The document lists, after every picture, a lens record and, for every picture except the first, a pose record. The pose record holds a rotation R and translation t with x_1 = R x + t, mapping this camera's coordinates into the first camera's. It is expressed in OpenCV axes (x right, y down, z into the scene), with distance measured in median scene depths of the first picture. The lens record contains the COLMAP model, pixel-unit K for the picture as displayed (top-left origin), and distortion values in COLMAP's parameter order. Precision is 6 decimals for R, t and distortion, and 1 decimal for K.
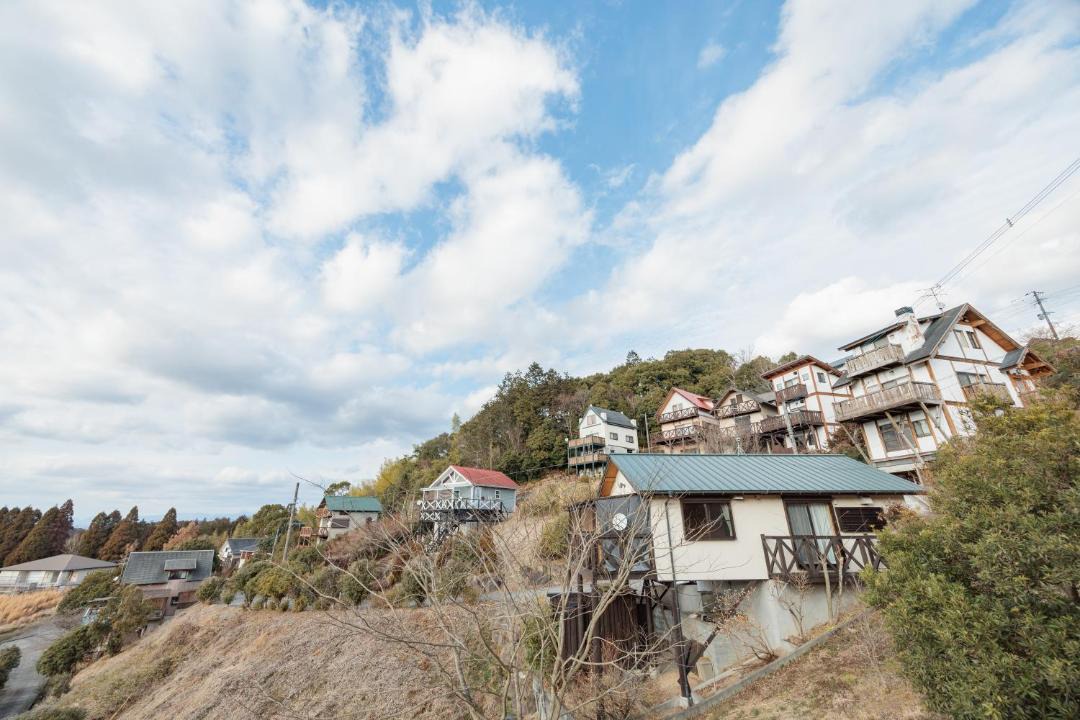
lens RADIAL K [[413.1, 0, 540.0], [0, 413.1, 360.0], [0, 0, 1]] dist [0.000102, 0.000104]
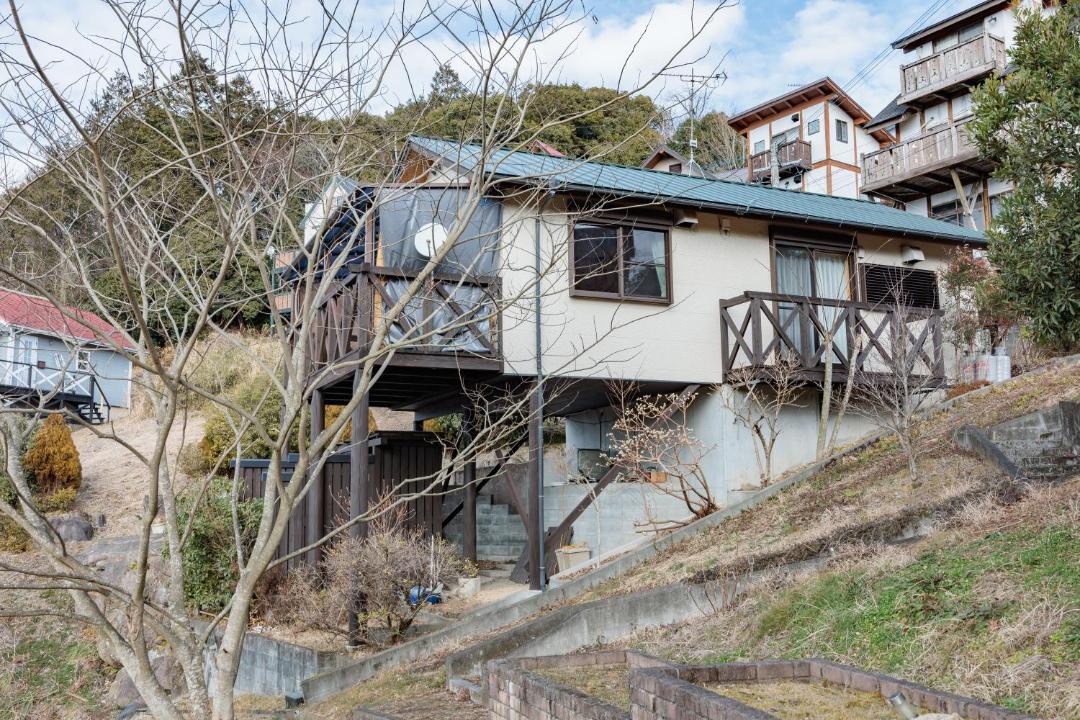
lens RADIAL K [[992.5, 0, 540.0], [0, 992.5, 360.0], [0, 0, 1]] dist [0.002655, 0.008609]
pose [[0.941772, 0.042444, 0.333563, -0.023787], [-0.119213, 0.969710, 0.213192, 0.184612], [-0.314411, -0.240544, 0.918305, 0.003732]]
